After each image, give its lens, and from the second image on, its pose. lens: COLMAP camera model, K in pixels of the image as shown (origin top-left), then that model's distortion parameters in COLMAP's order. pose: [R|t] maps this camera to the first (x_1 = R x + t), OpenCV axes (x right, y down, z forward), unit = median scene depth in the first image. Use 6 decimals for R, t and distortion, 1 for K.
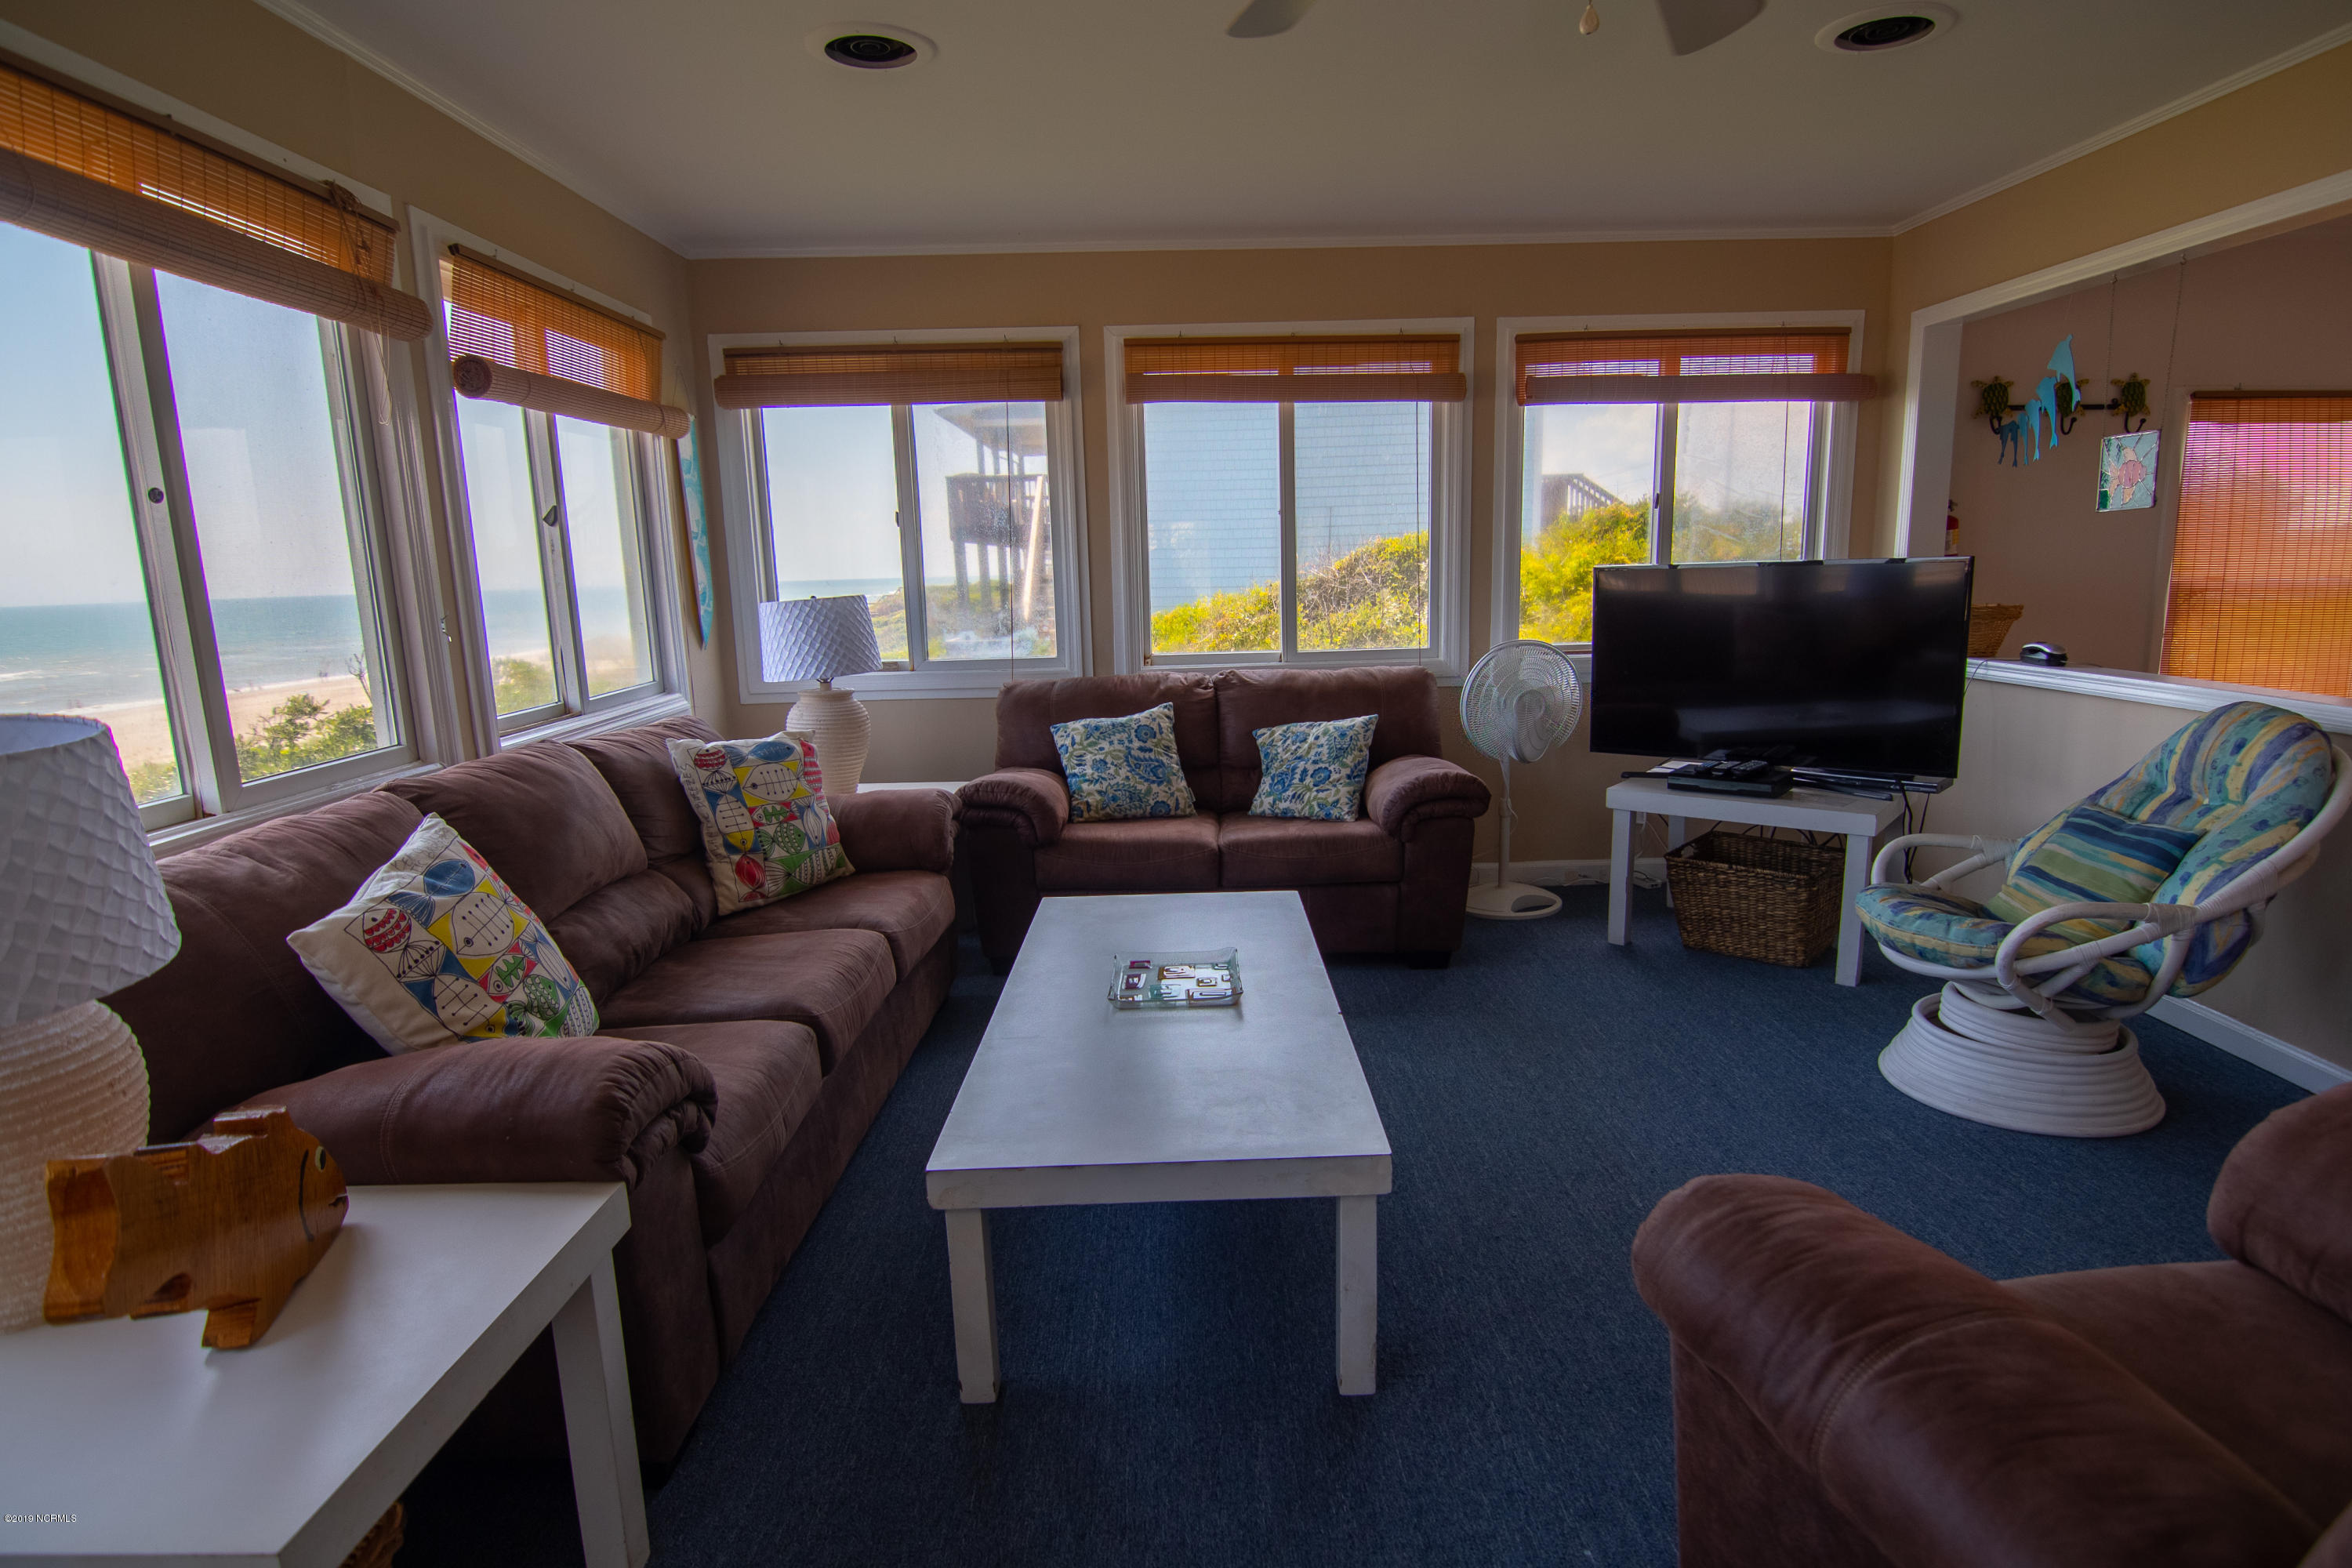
lens RADIAL K [[1218.5, 0, 1189.6], [0, 1218.5, 801.6], [0, 0, 1]] dist [-0.014103, -0.003775]
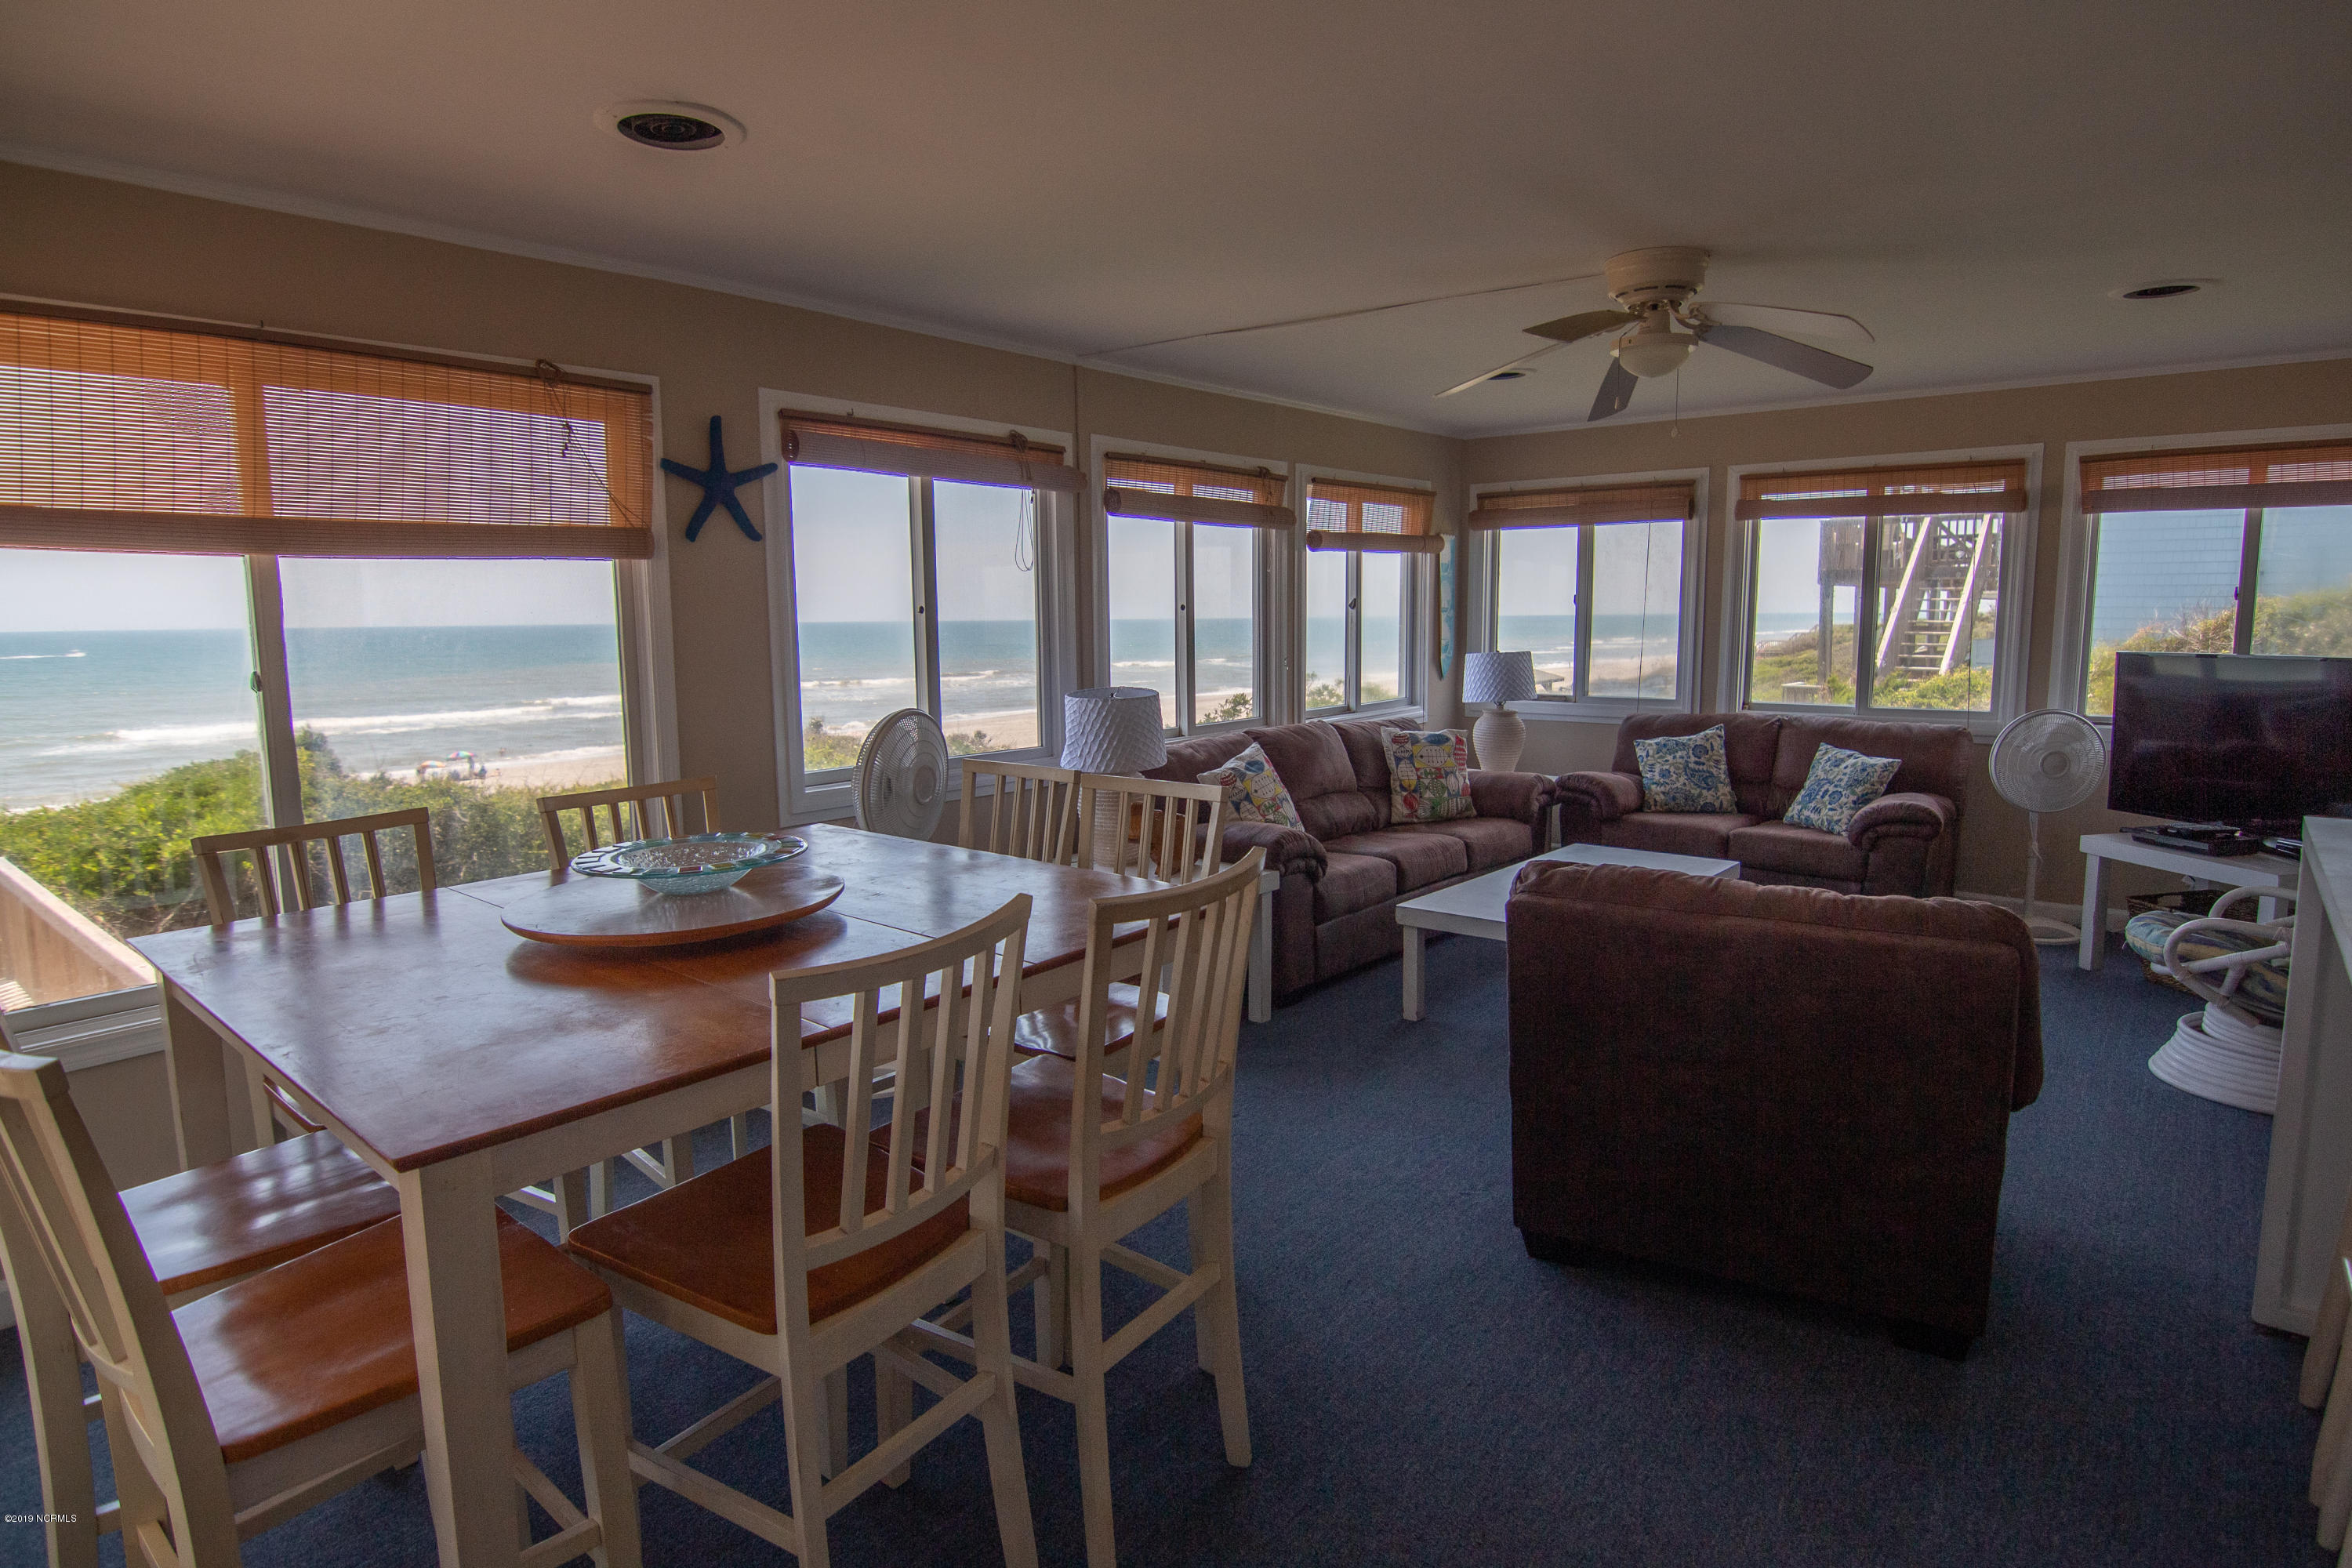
lens RADIAL K [[1218.5, 0, 1183.2], [0, 1218.5, 788.2], [0, 0, 1]] dist [-0.014103, -0.003775]
pose [[0.759082, 0.109509, -0.641718, 0.474070], [-0.133621, 0.990971, 0.011050, 0.053573], [0.637134, 0.077360, 0.766861, -0.537799]]
